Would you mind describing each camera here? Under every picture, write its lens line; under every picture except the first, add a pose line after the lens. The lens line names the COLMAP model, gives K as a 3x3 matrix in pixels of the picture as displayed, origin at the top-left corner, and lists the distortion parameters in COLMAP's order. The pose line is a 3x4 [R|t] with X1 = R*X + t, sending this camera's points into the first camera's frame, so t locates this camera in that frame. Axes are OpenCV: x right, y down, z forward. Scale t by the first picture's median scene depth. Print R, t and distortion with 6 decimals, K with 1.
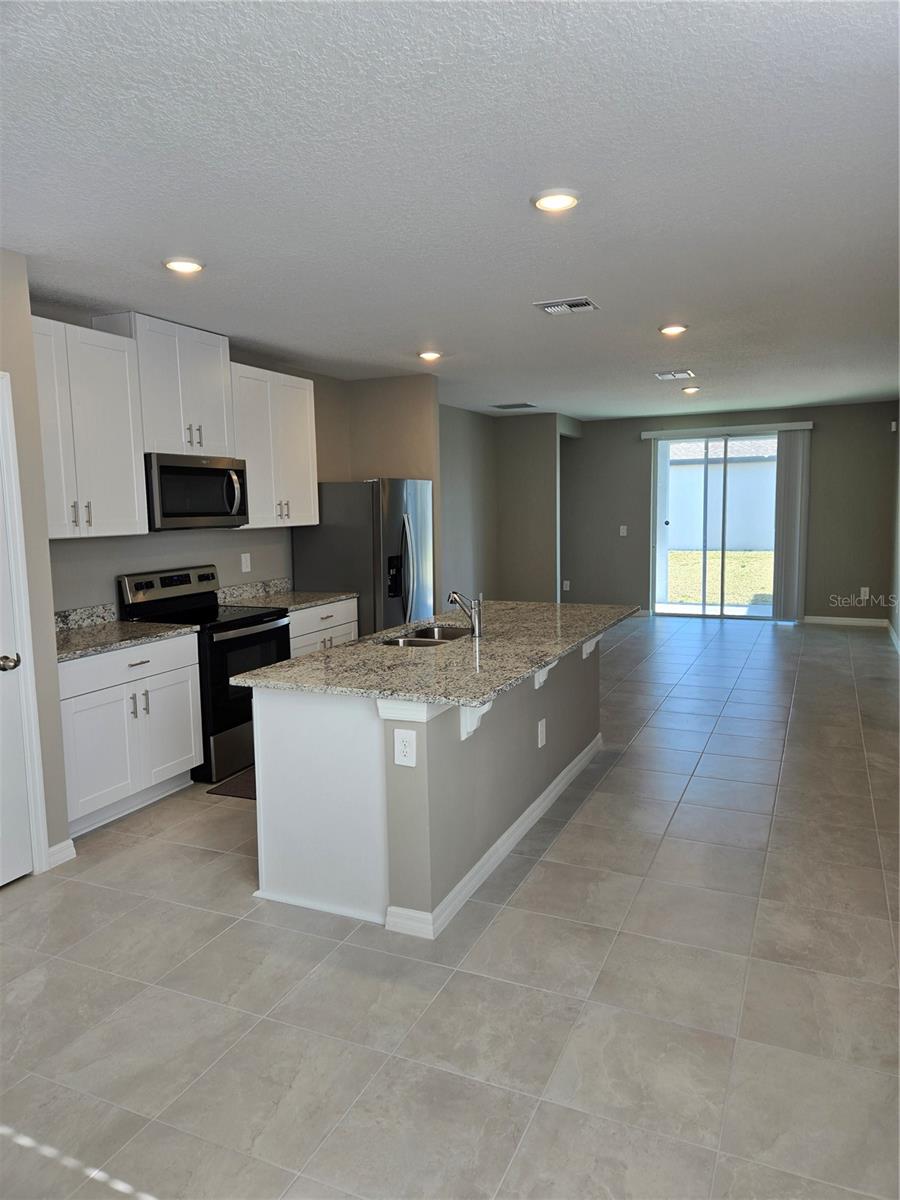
lens RADIAL K [[797.2, 0, 454.8], [0, 797.2, 595.5], [0, 0, 1]] dist [0.054906, -0.041921]
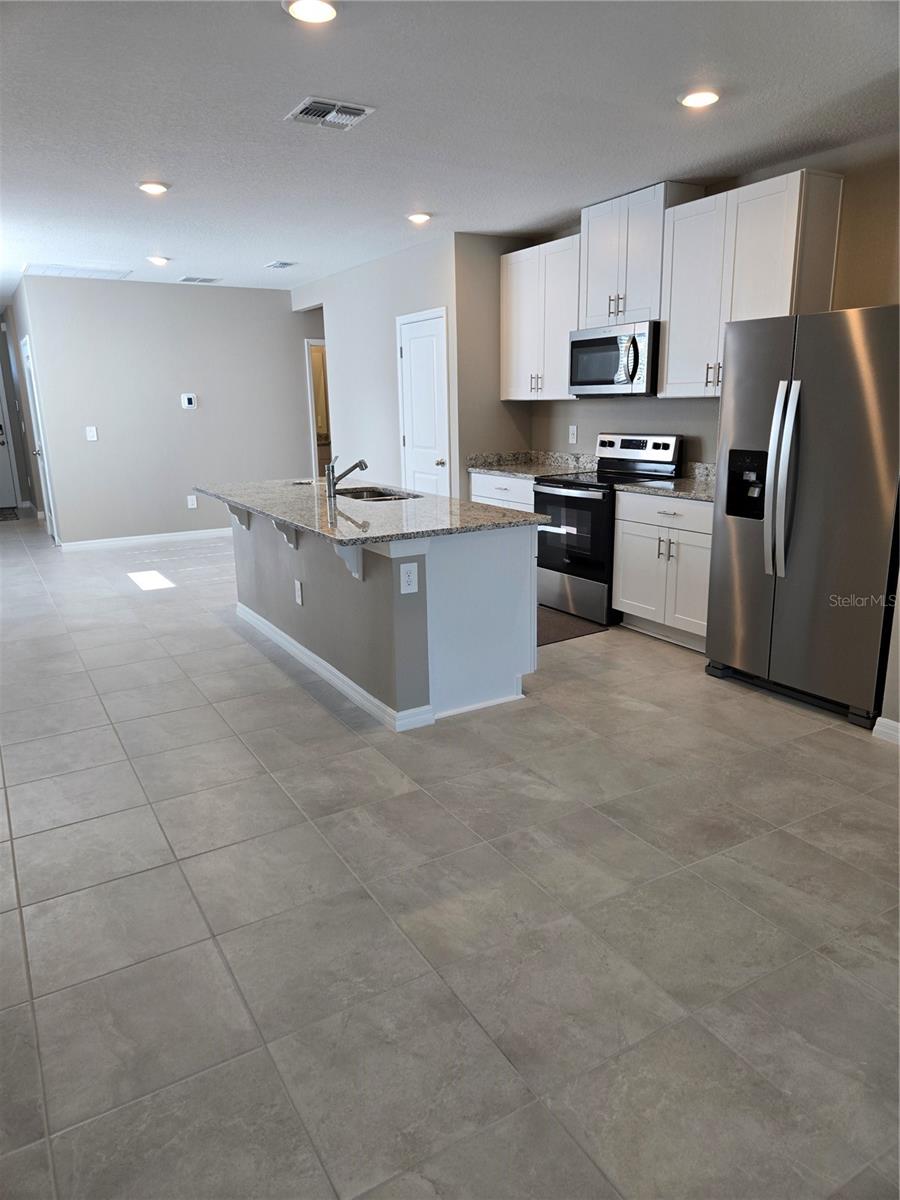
lens RADIAL K [[797.2, 0, 454.8], [0, 797.2, 595.5], [0, 0, 1]] dist [0.054906, -0.041921]
pose [[-0.565736, 0.228197, -0.792382, 0.717266], [-0.063532, 0.946025, 0.317805, -0.158765], [0.822135, 0.230135, -0.520703, 1.449431]]
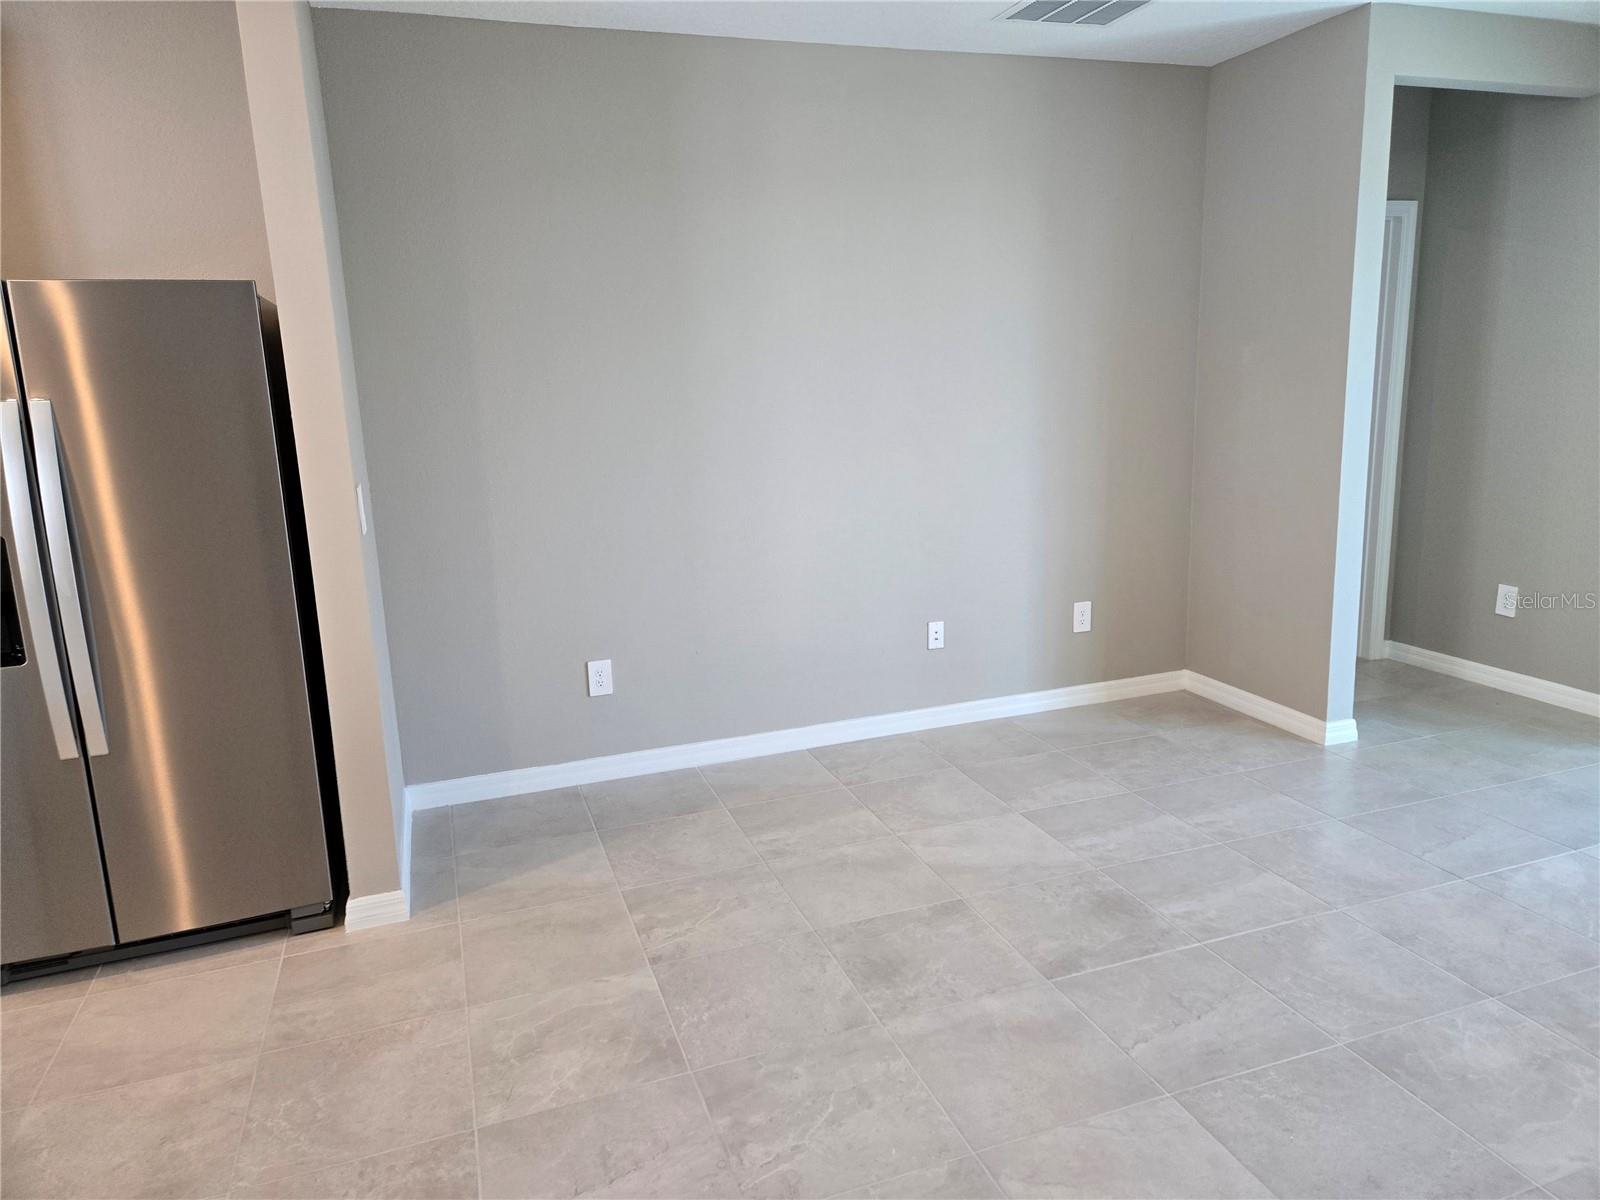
lens RADIAL K [[1062.9, 0, 808.2], [0, 1062.9, 596.0], [0, 0, 1]] dist [0.054906, -0.041921]
pose [[0.701766, 0.137006, -0.699110, 0.546077], [-0.056156, 0.988918, 0.137432, -0.123627], [0.710191, -0.057185, 0.701682, 1.163899]]
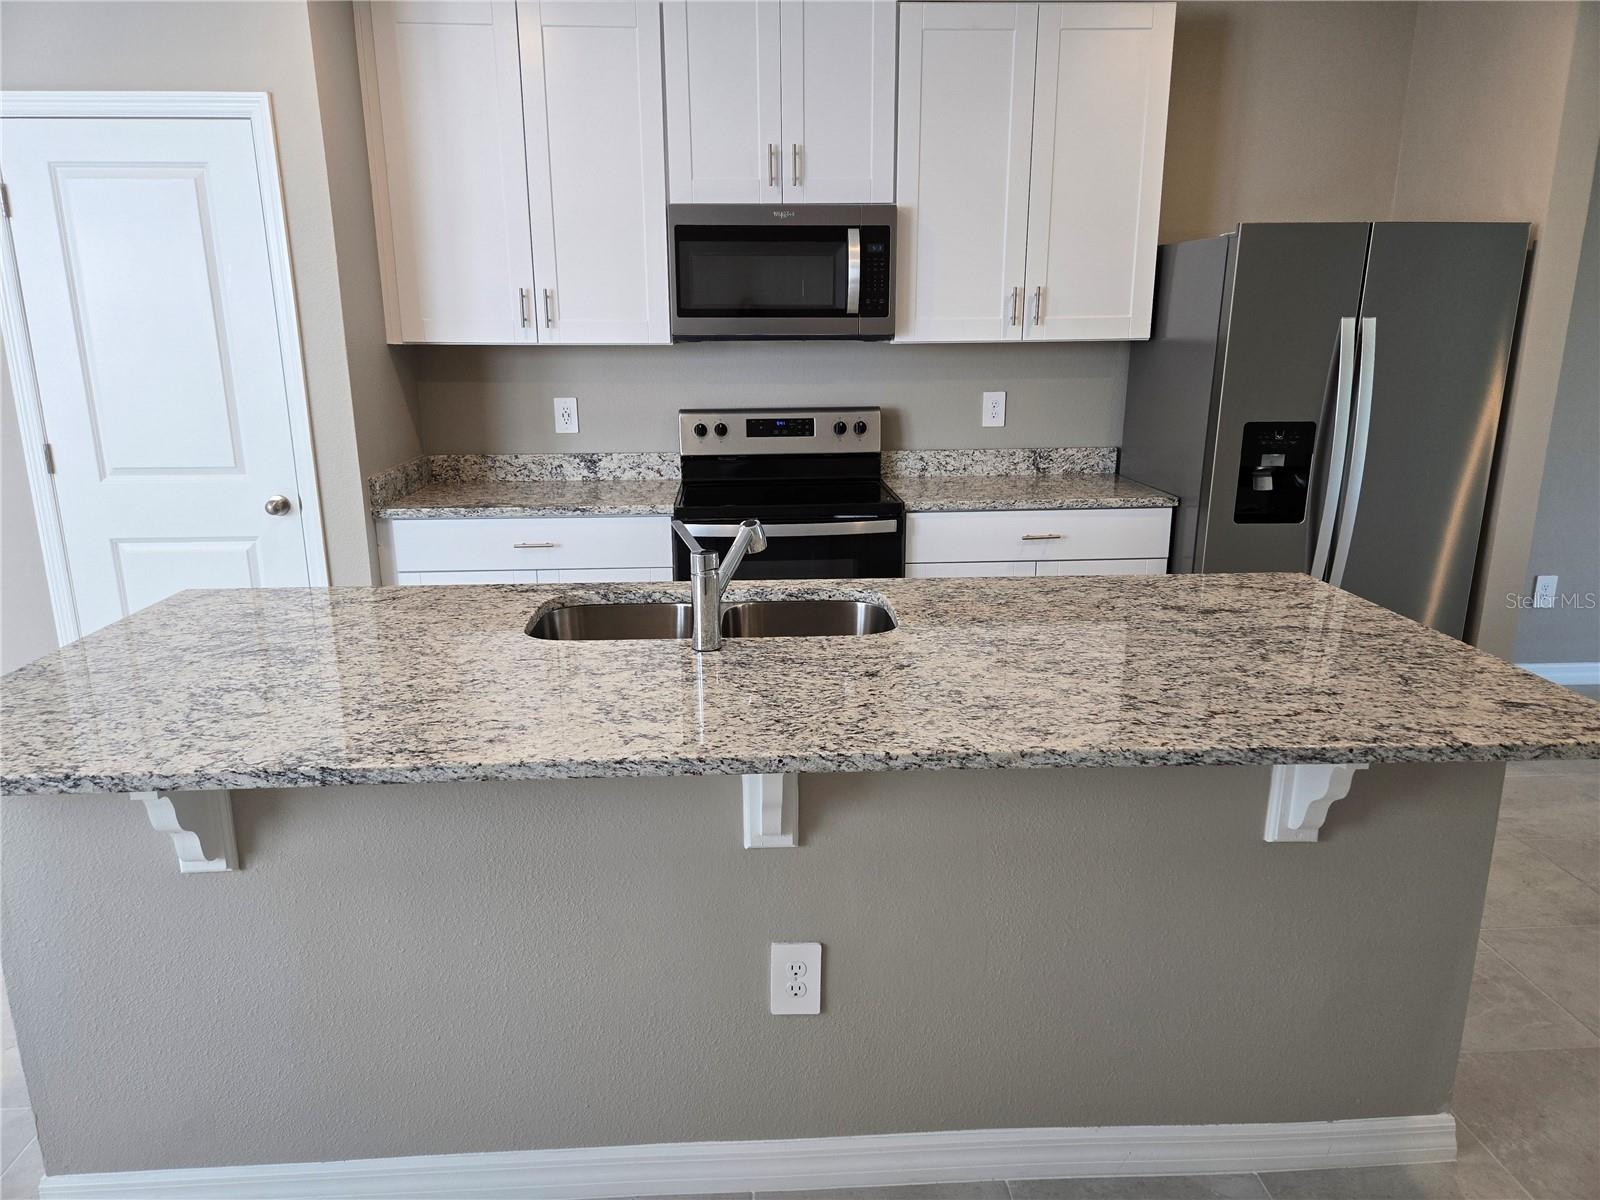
lens RADIAL K [[1062.9, 0, 808.2], [0, 1062.9, 596.0], [0, 0, 1]] dist [0.054906, -0.041921]
pose [[0.459588, 0.231953, -0.857308, 0.382225], [-0.104929, 0.972713, 0.206927, -0.064643], [0.881912, -0.005145, 0.471386, 0.658447]]
